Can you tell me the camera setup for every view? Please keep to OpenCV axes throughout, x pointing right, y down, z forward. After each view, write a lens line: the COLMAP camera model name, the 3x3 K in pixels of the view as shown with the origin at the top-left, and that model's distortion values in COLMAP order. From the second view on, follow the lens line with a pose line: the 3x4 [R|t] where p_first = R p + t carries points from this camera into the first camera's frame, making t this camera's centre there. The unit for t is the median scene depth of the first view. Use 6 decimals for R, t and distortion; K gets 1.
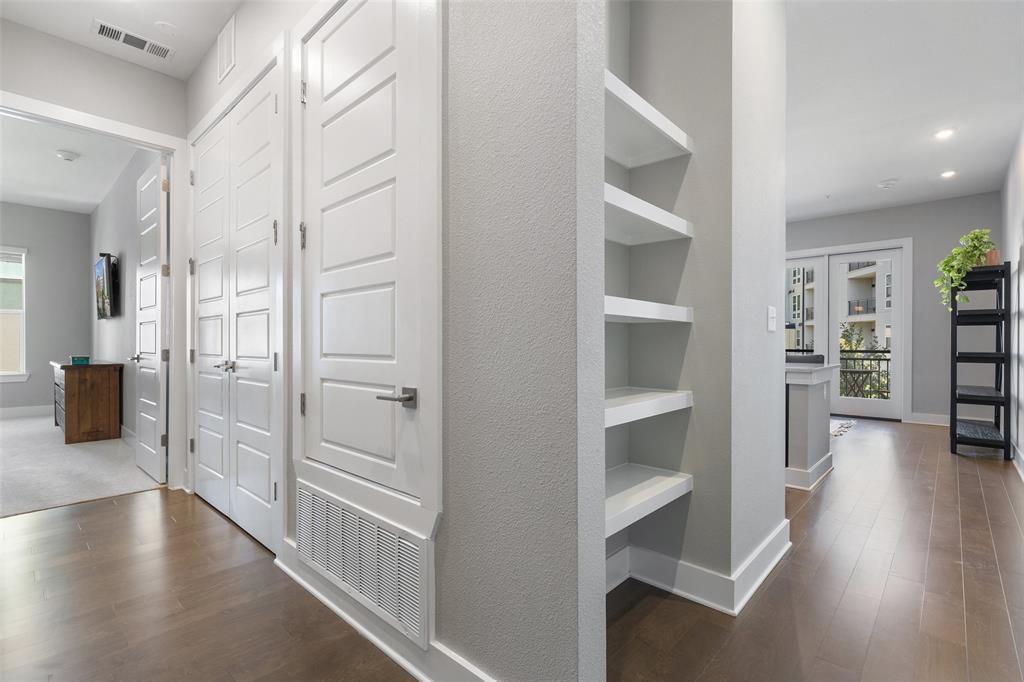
lens RADIAL K [[475.2, 0, 514.1], [0, 475.2, 345.3], [0, 0, 1]] dist [-0.001287, 0.000649]
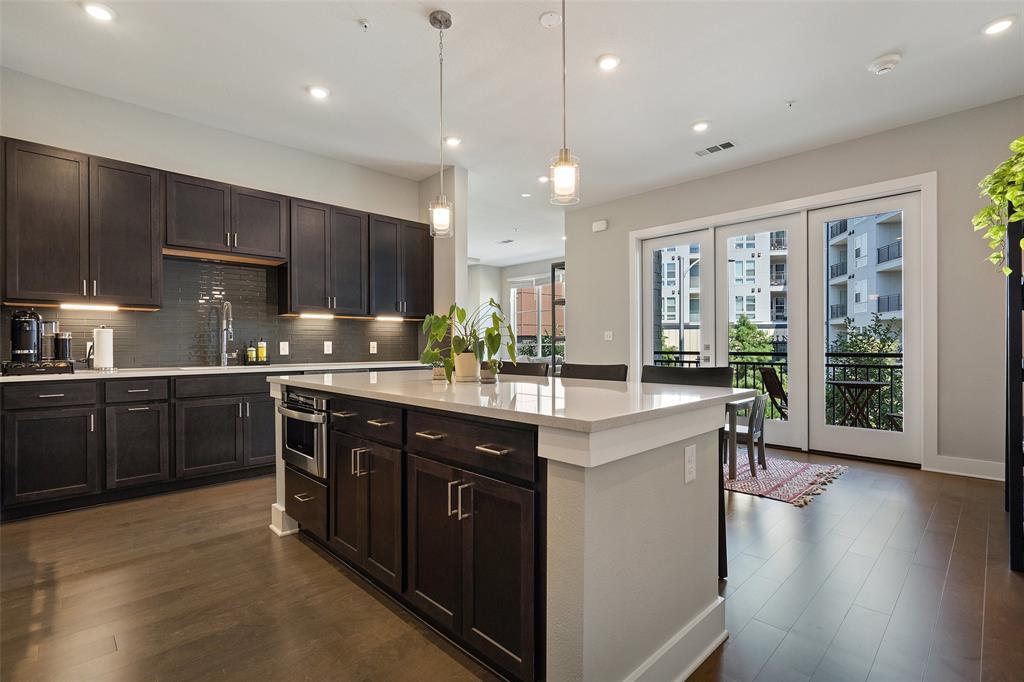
lens RADIAL K [[475.2, 0, 514.1], [0, 475.2, 345.3], [0, 0, 1]] dist [-0.001287, 0.000649]
pose [[0.998774, -0.004222, -0.049322, 0.391229], [0.004019, 0.999983, -0.004215, -0.000338], [0.049339, 0.004011, 0.998774, 0.437228]]
